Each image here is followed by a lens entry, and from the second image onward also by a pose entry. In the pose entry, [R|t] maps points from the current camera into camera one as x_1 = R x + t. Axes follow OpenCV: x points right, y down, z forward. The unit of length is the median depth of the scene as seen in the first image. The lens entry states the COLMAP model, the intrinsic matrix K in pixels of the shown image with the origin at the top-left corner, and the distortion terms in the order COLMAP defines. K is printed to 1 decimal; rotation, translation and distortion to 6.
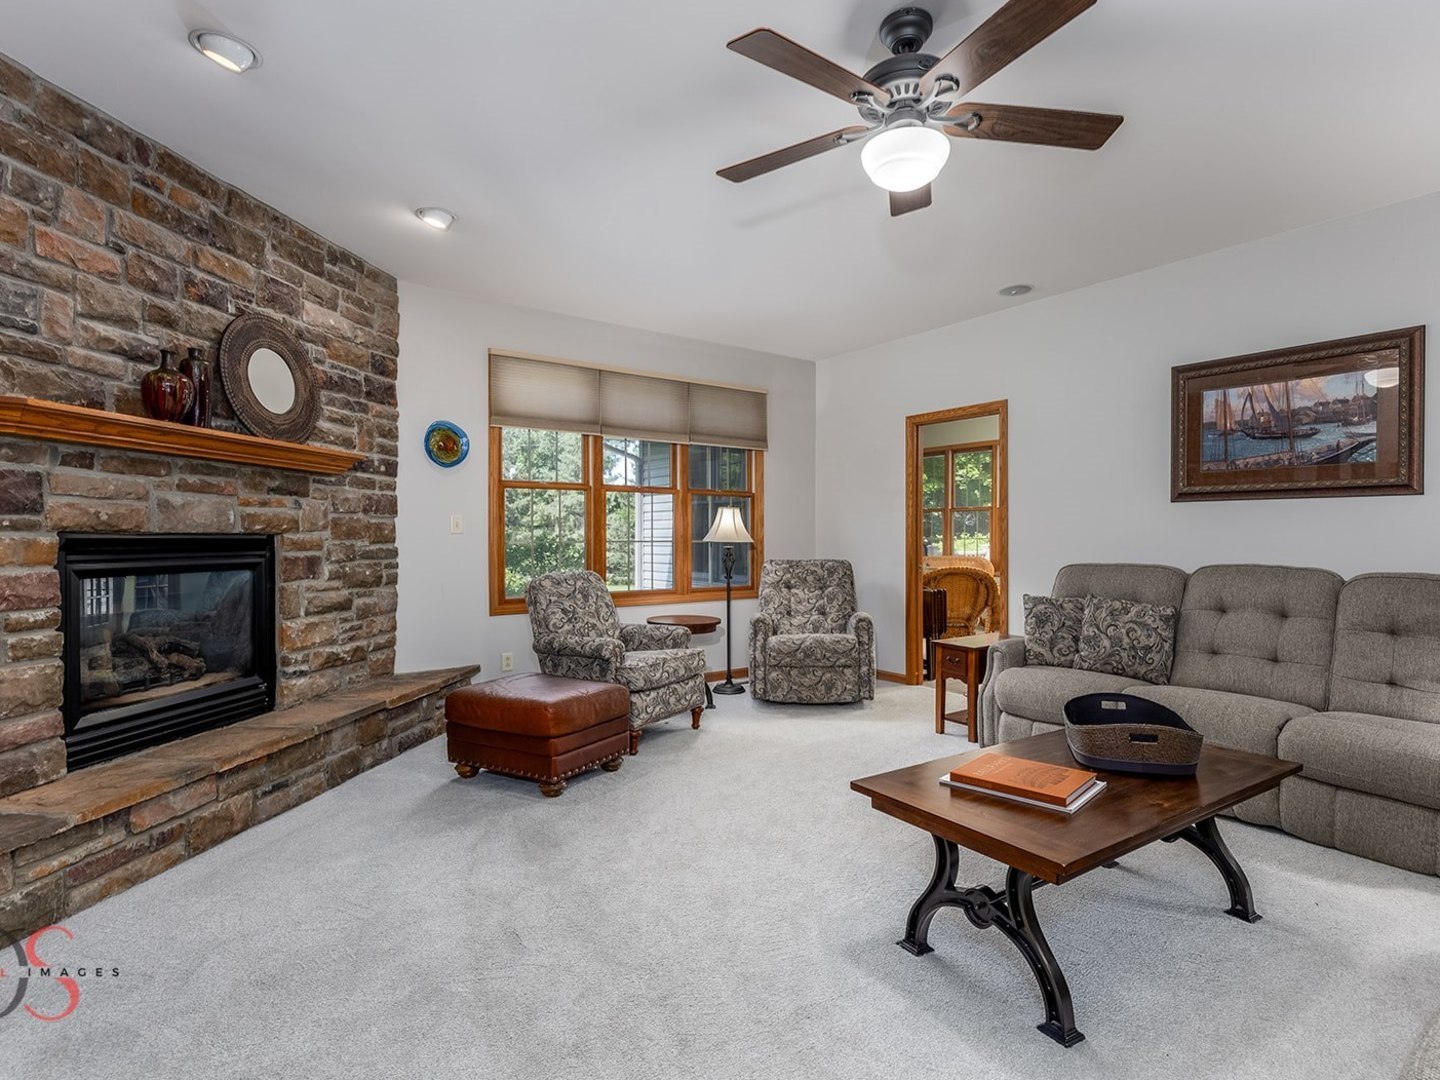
lens RADIAL K [[733.5, 0, 739.8], [0, 733.5, 537.7], [0, 0, 1]] dist [0.019243, -0.007712]
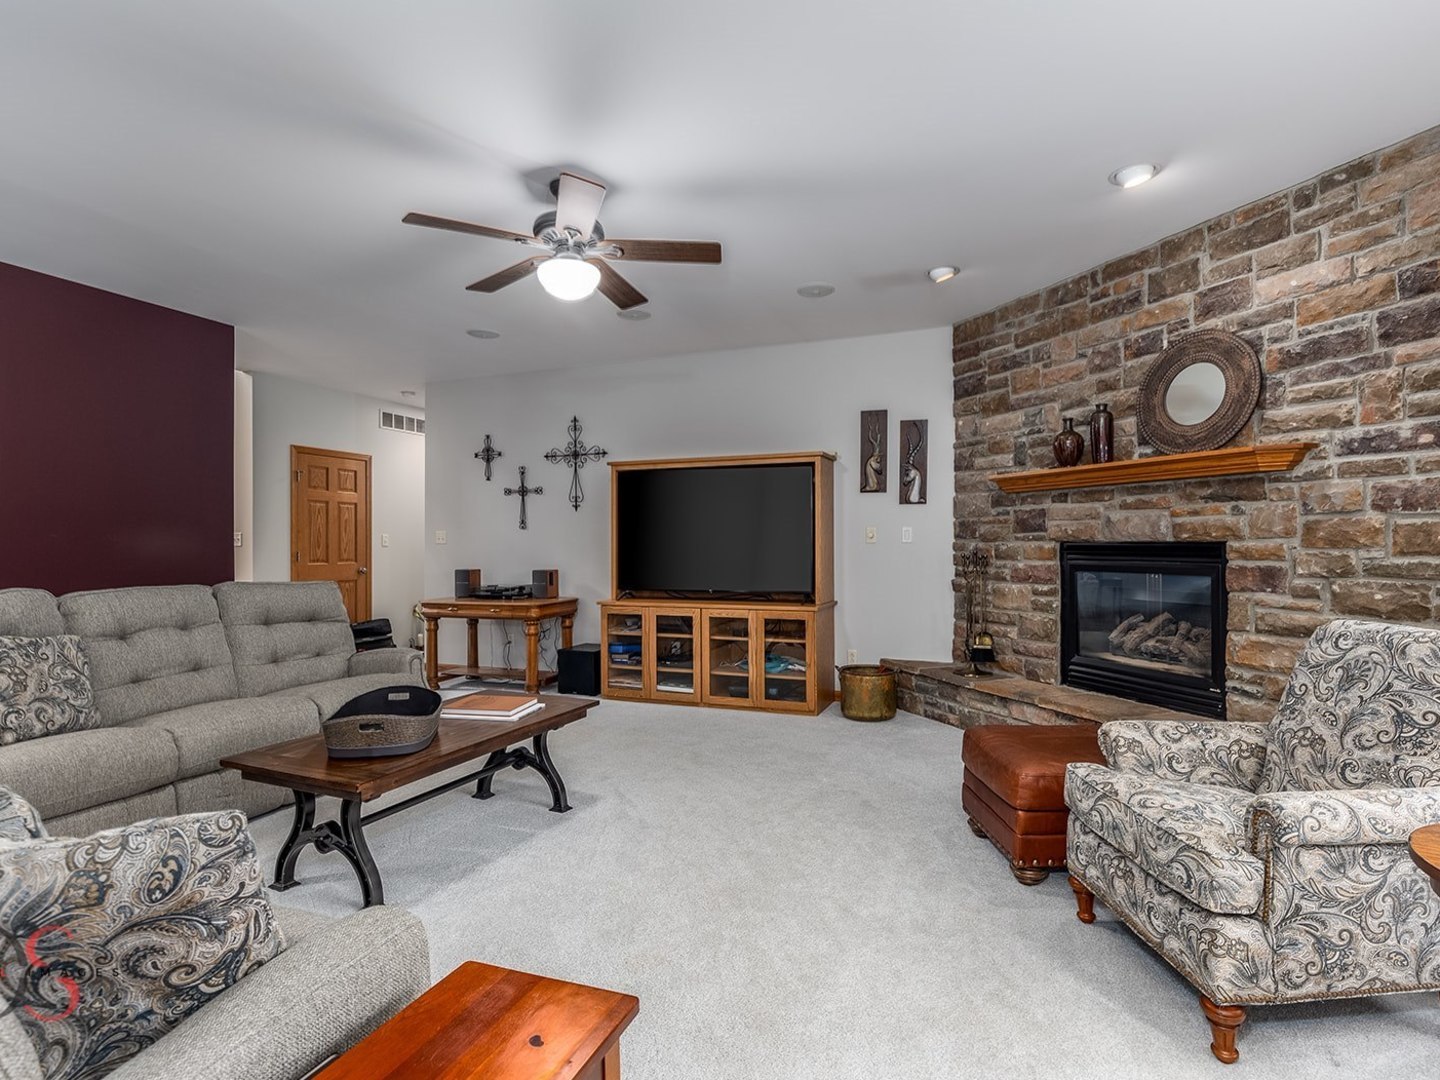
lens RADIAL K [[733.5, 0, 739.8], [0, 733.5, 537.7], [0, 0, 1]] dist [0.019243, -0.007712]
pose [[-0.844233, 0.003071, -0.535967, 0.435865], [0.005450, 0.999981, -0.002854, -0.010909], [0.535948, -0.005331, -0.844234, 1.455180]]
